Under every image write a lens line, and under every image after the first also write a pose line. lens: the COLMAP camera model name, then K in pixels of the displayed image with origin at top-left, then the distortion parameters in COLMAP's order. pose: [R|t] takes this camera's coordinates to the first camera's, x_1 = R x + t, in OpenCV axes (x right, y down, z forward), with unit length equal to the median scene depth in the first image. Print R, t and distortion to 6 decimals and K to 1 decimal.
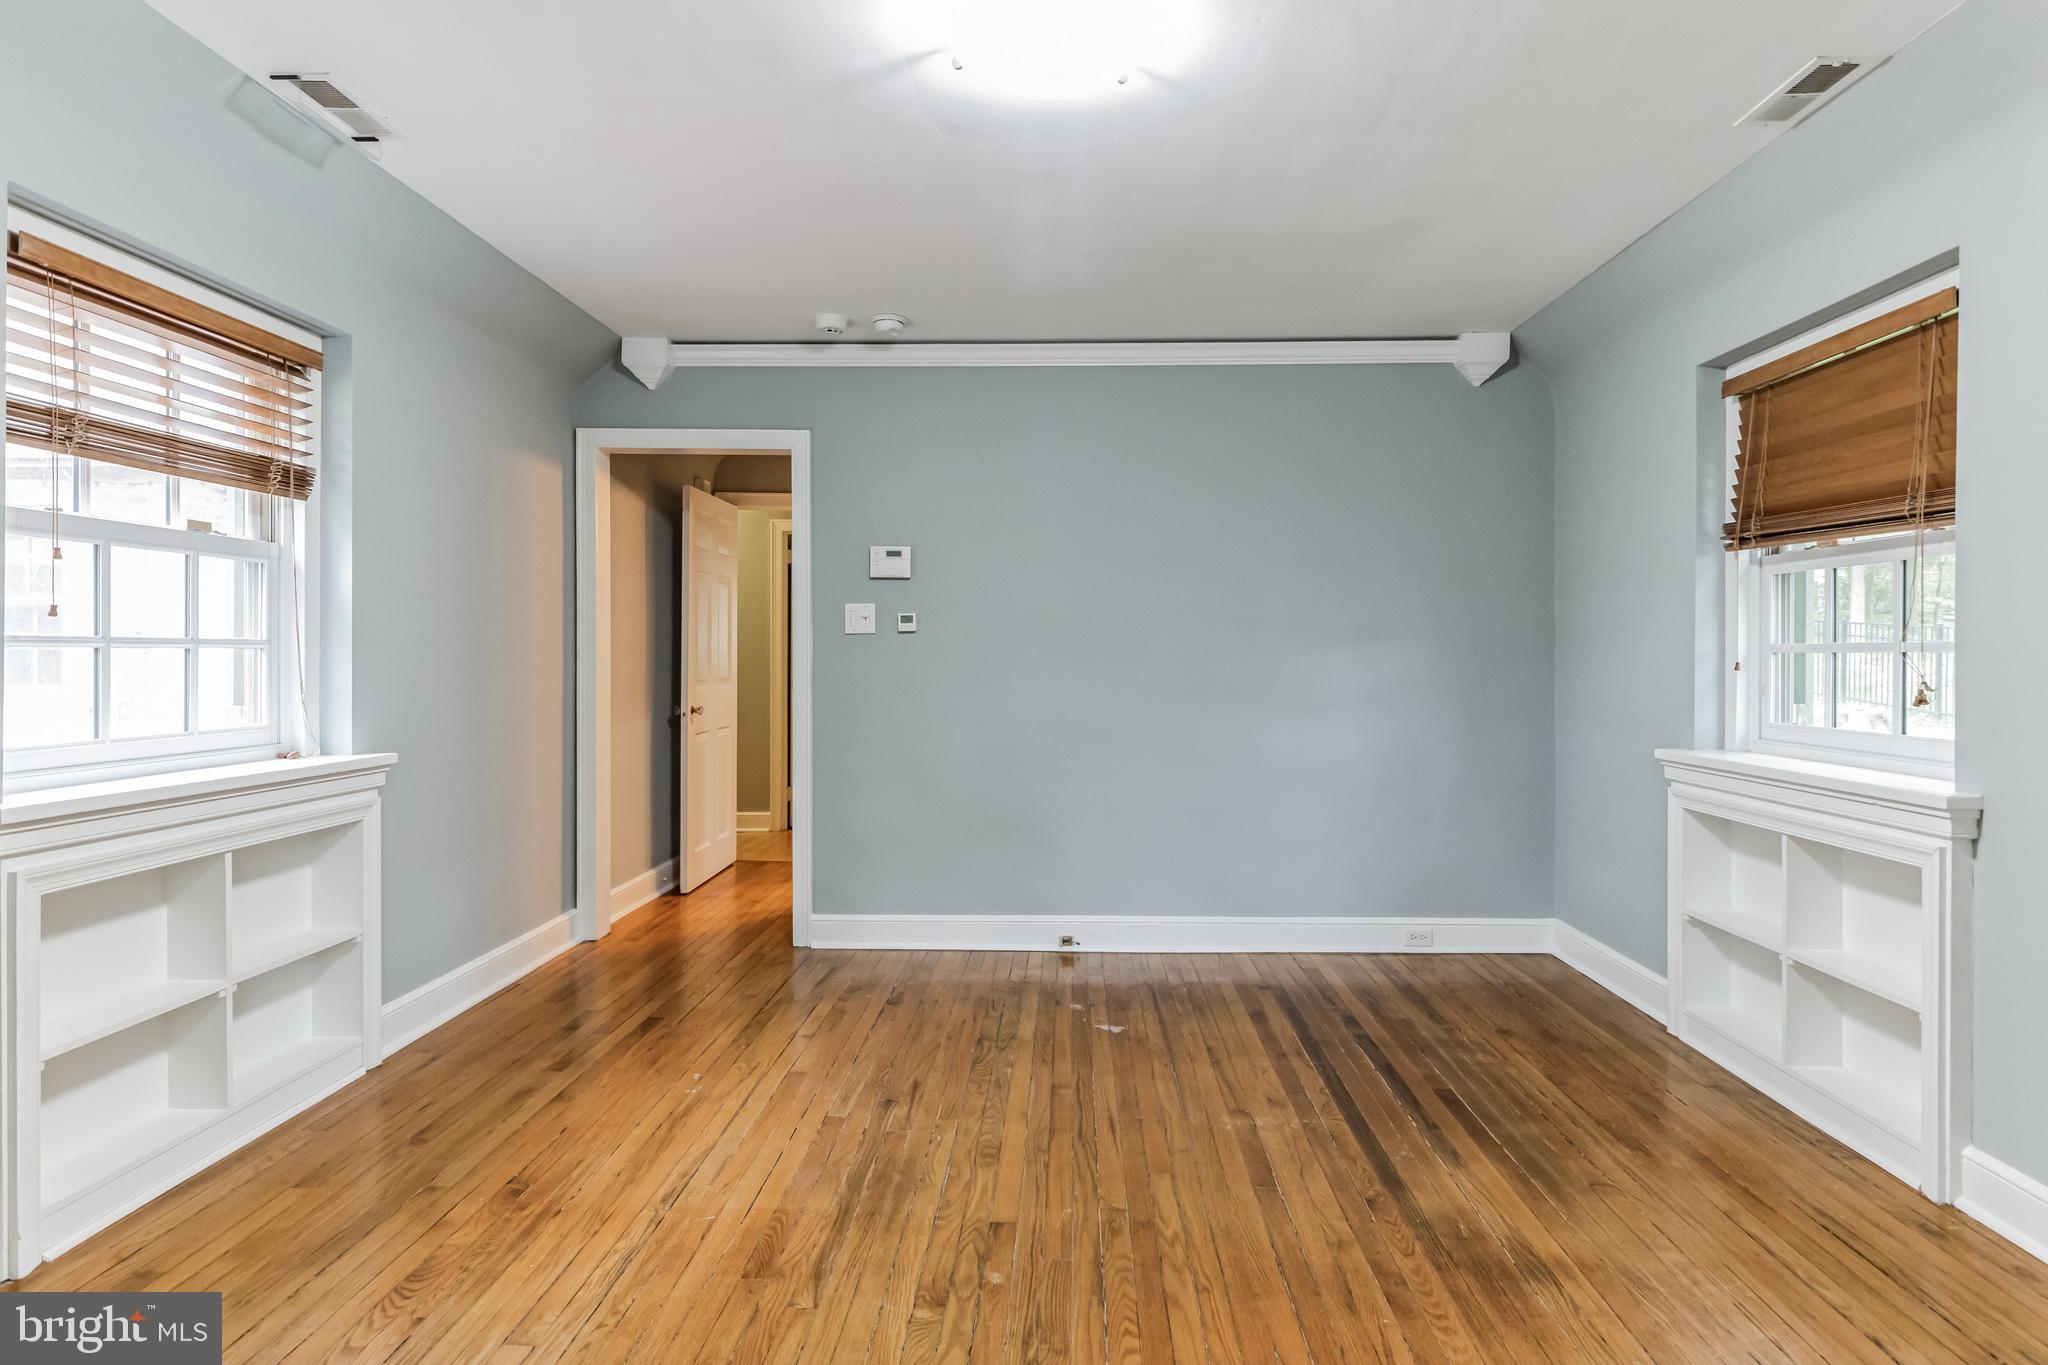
lens RADIAL K [[1045.3, 0, 1064.8], [0, 1045.3, 653.9], [0, 0, 1]] dist [-0.002641, -0.000048]
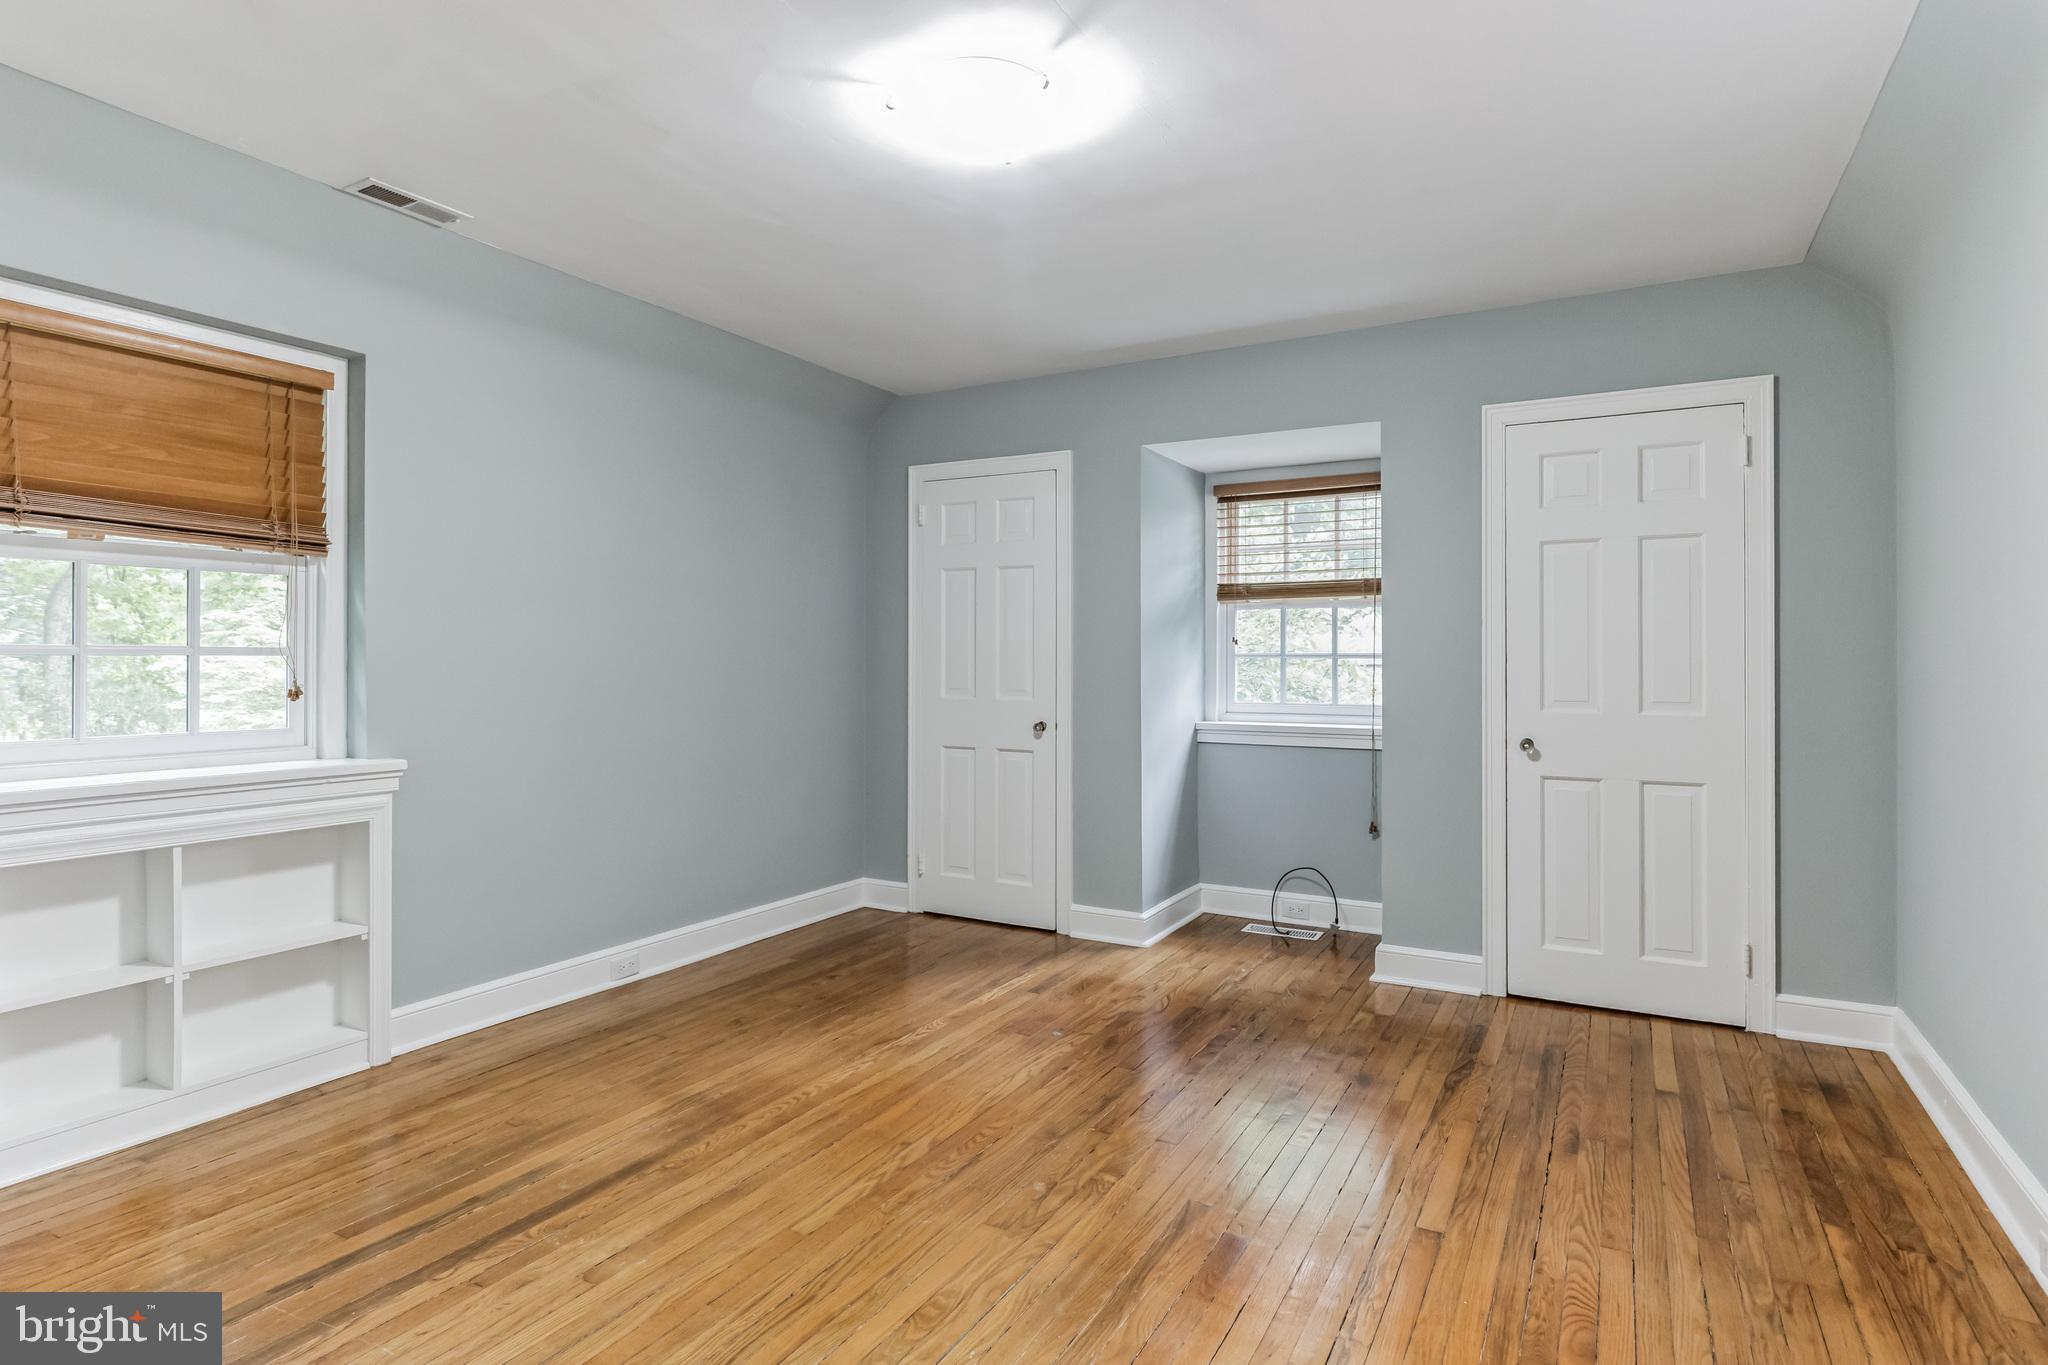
lens RADIAL K [[1045.3, 0, 1027.0], [0, 1045.3, 671.9], [0, 0, 1]] dist [-0.002641, -0.000048]
pose [[-0.873166, -0.006721, 0.487377, -0.574234], [-0.002630, 0.999955, 0.009076, 0.003736], [-0.487416, 0.006643, -0.873145, 1.865440]]
